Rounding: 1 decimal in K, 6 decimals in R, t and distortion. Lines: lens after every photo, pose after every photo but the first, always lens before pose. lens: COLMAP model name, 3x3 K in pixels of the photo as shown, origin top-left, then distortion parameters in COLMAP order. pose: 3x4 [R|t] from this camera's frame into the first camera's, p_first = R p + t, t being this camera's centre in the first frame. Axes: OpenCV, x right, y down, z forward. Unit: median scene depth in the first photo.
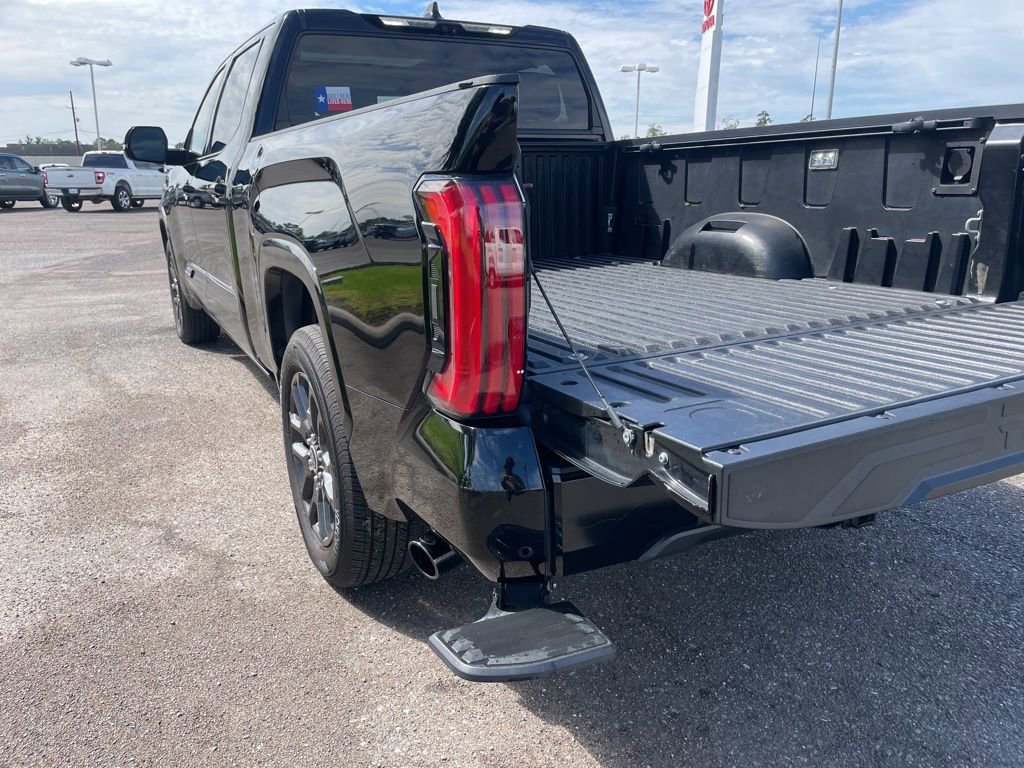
lens RADIAL K [[779.7, 0, 515.7], [0, 779.7, 391.1], [0, 0, 1]] dist [0.081155, -0.110302]
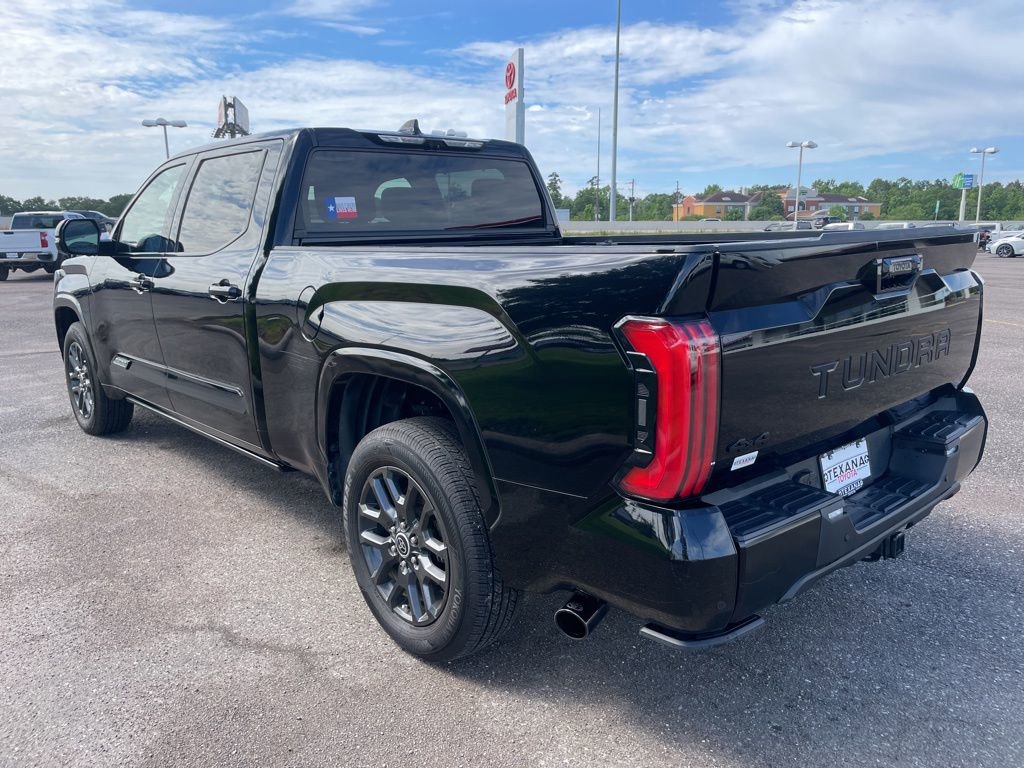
lens RADIAL K [[779.7, 0, 516.3], [0, 779.7, 383.2], [0, 0, 1]] dist [0.081155, -0.110302]
pose [[0.970303, -0.053795, 0.235836, -0.272583], [0.071532, 0.995165, -0.067305, -0.041528], [-0.231075, 0.082176, 0.969459, -0.085430]]
